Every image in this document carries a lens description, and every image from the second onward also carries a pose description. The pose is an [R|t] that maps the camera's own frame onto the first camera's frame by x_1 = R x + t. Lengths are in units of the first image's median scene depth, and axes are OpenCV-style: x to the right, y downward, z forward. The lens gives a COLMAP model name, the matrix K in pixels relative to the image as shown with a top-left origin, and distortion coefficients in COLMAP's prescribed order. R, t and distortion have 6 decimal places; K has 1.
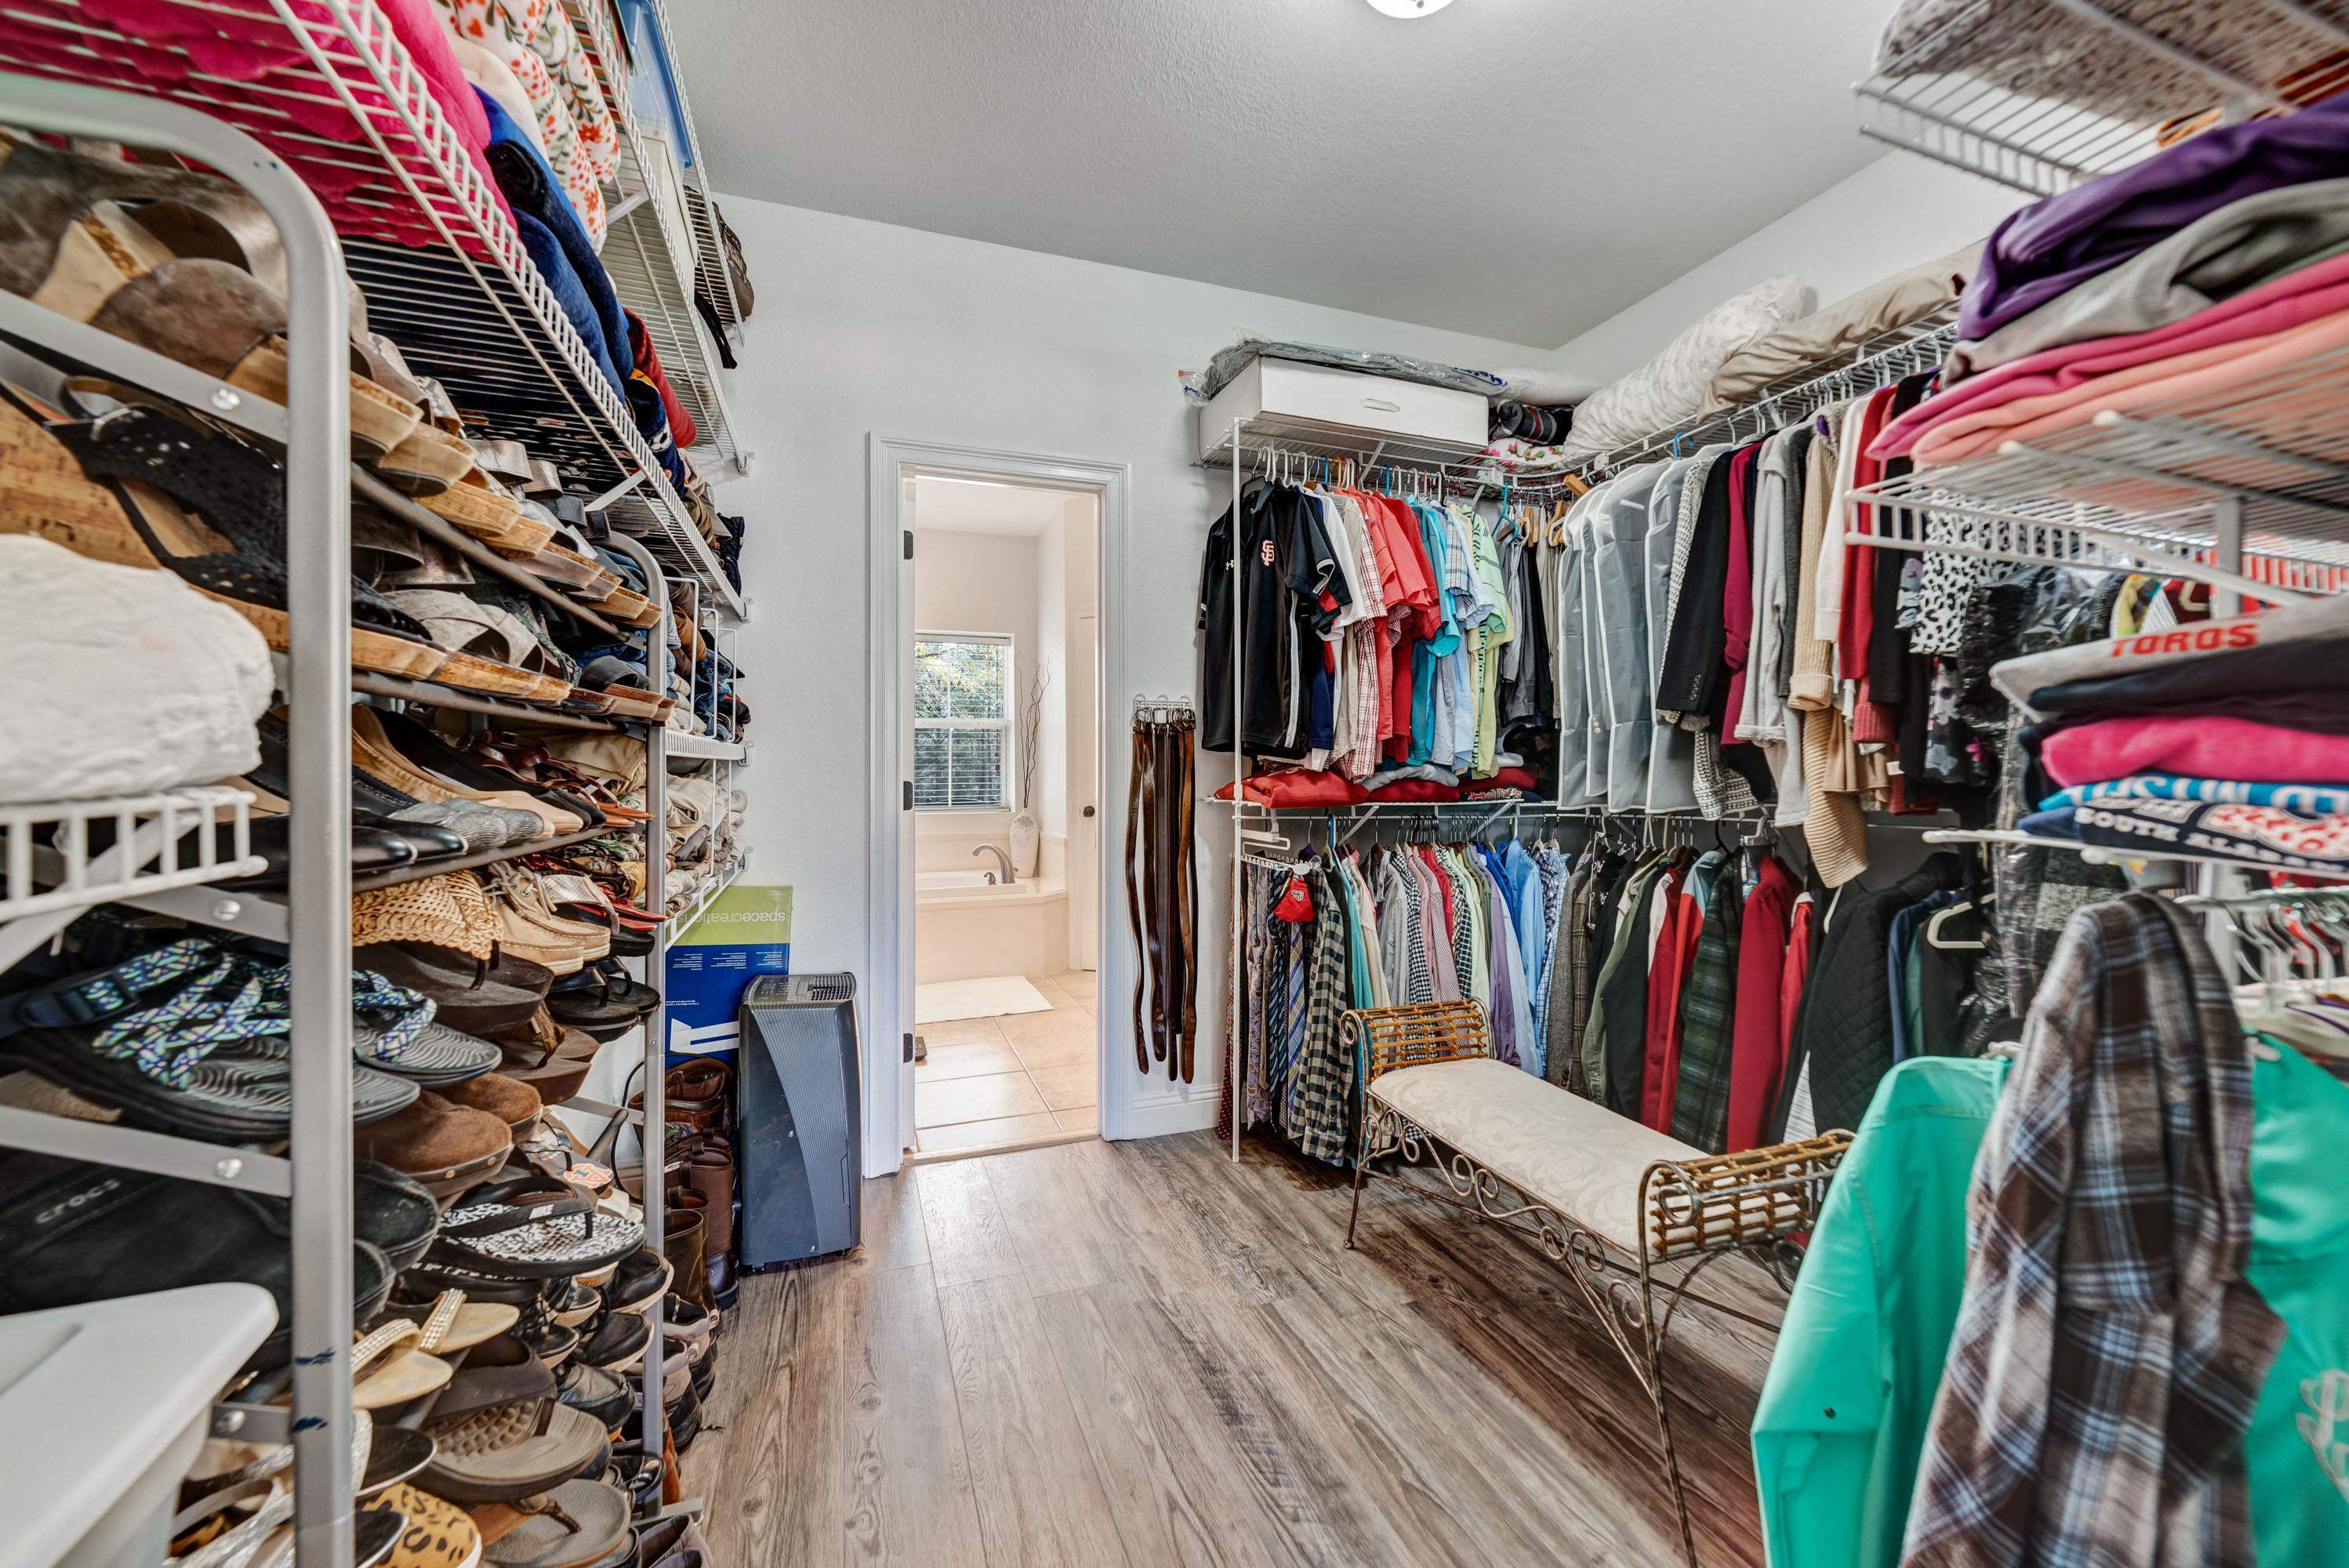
lens RADIAL K [[905.8, 0, 1176.1], [0, 905.8, 778.7], [0, 0, 1]] dist [0.000016, 0.000422]
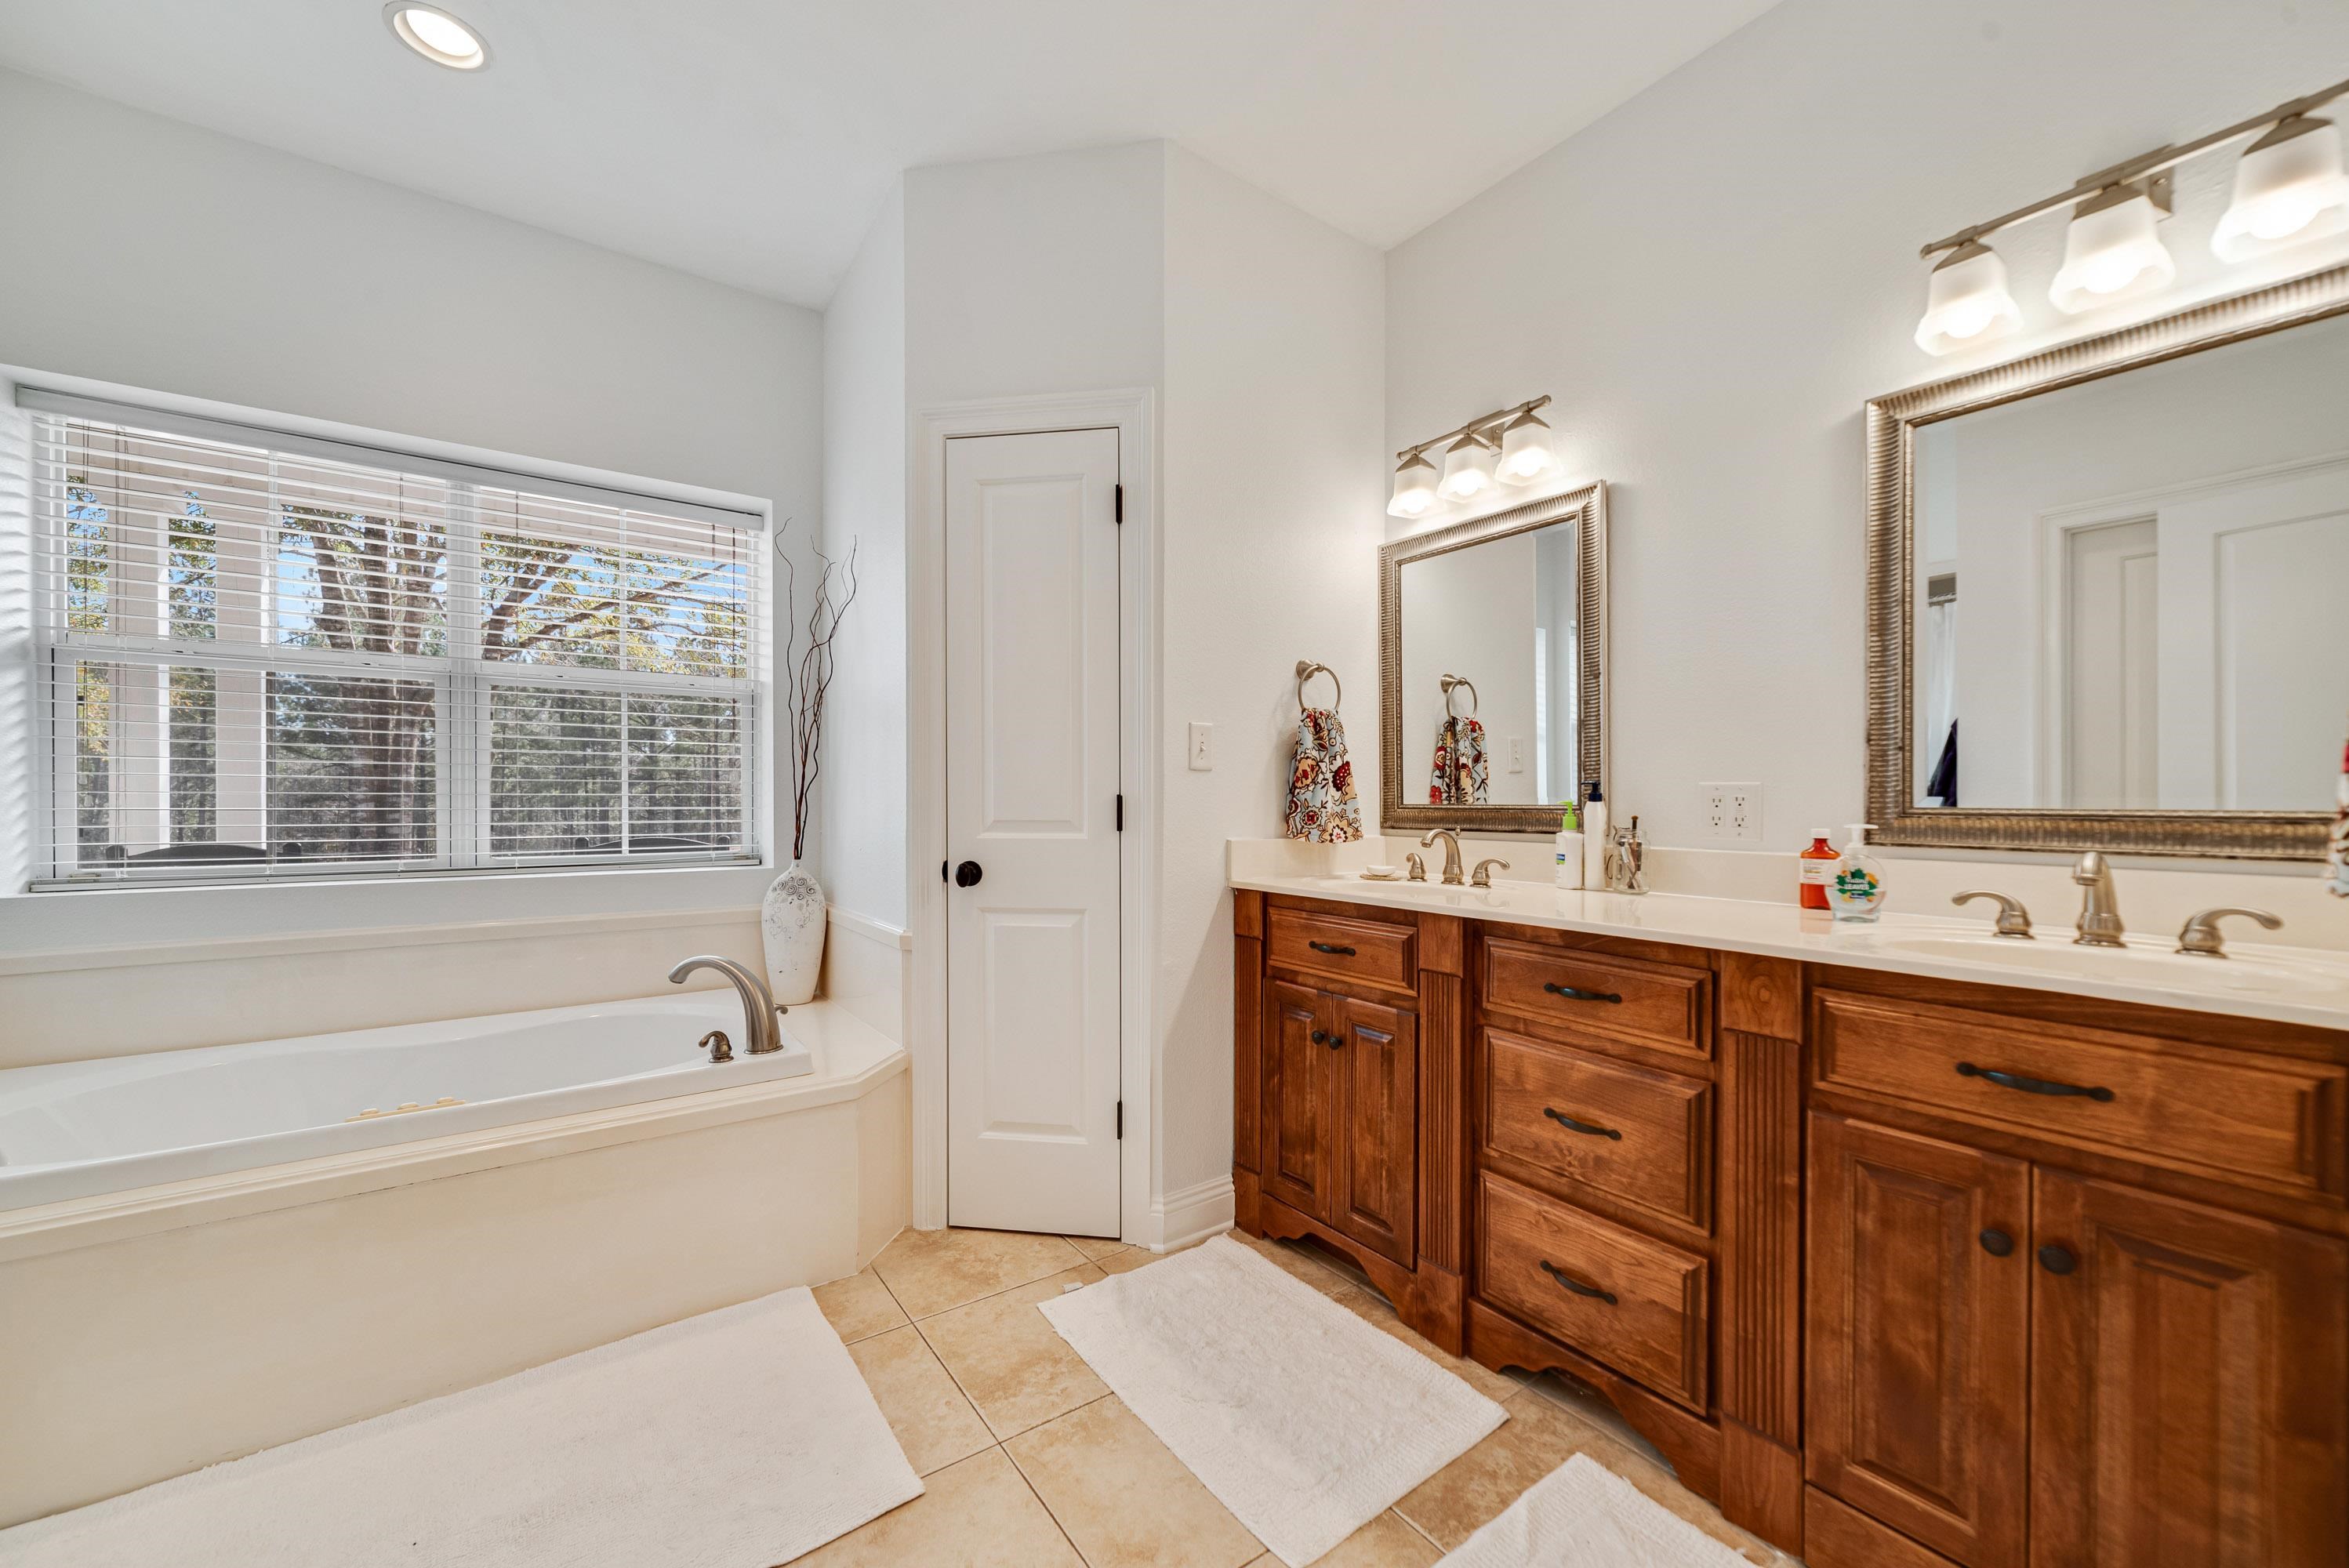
lens RADIAL K [[905.8, 0, 1178.9], [0, 905.8, 793.3], [0, 0, 1]] dist [0.000016, 0.000422]
pose [[0.964400, 0.000758, 0.264445, -0.098177], [0.001936, 0.999949, -0.009926, 0.001953], [-0.264439, 0.010084, 0.964350, 0.481210]]
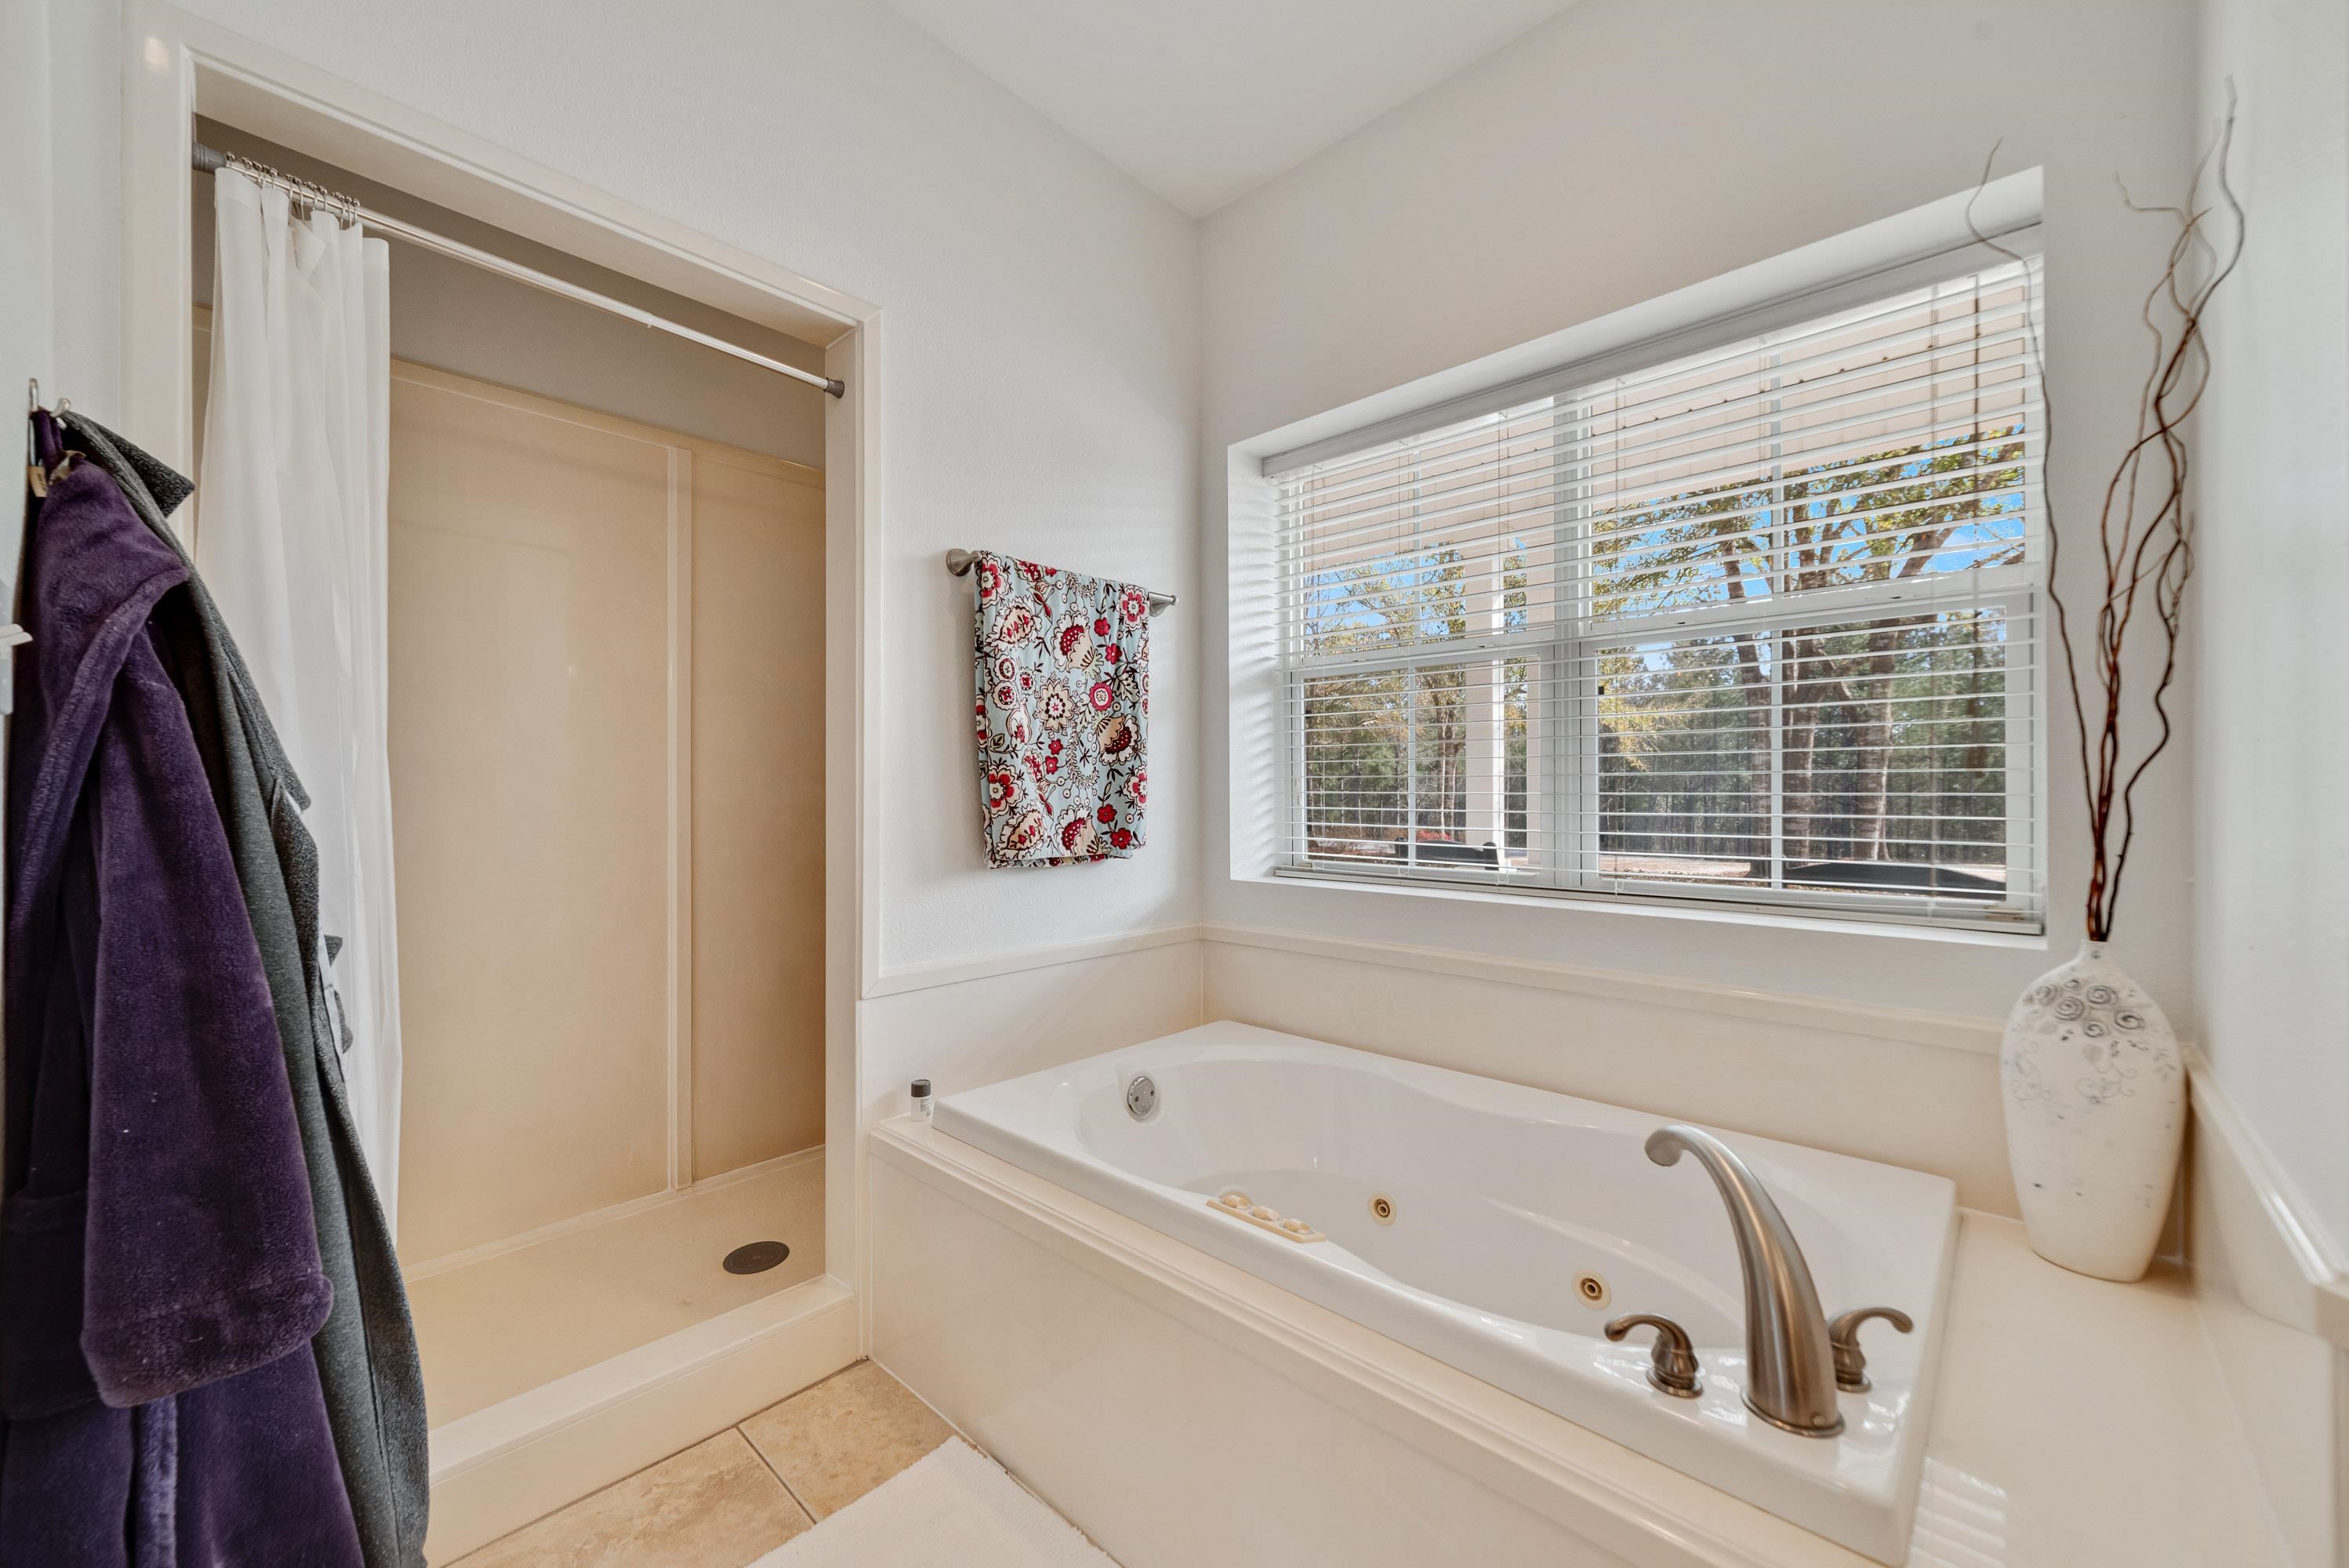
lens RADIAL K [[905.8, 0, 1194.1], [0, 905.8, 795.9], [0, 0, 1]] dist [0.000016, 0.000422]
pose [[0.449635, -0.001344, -0.893212, -0.073194], [-0.001555, 0.999996, -0.002288, -0.000674], [0.893211, 0.002418, 0.449631, 0.719806]]
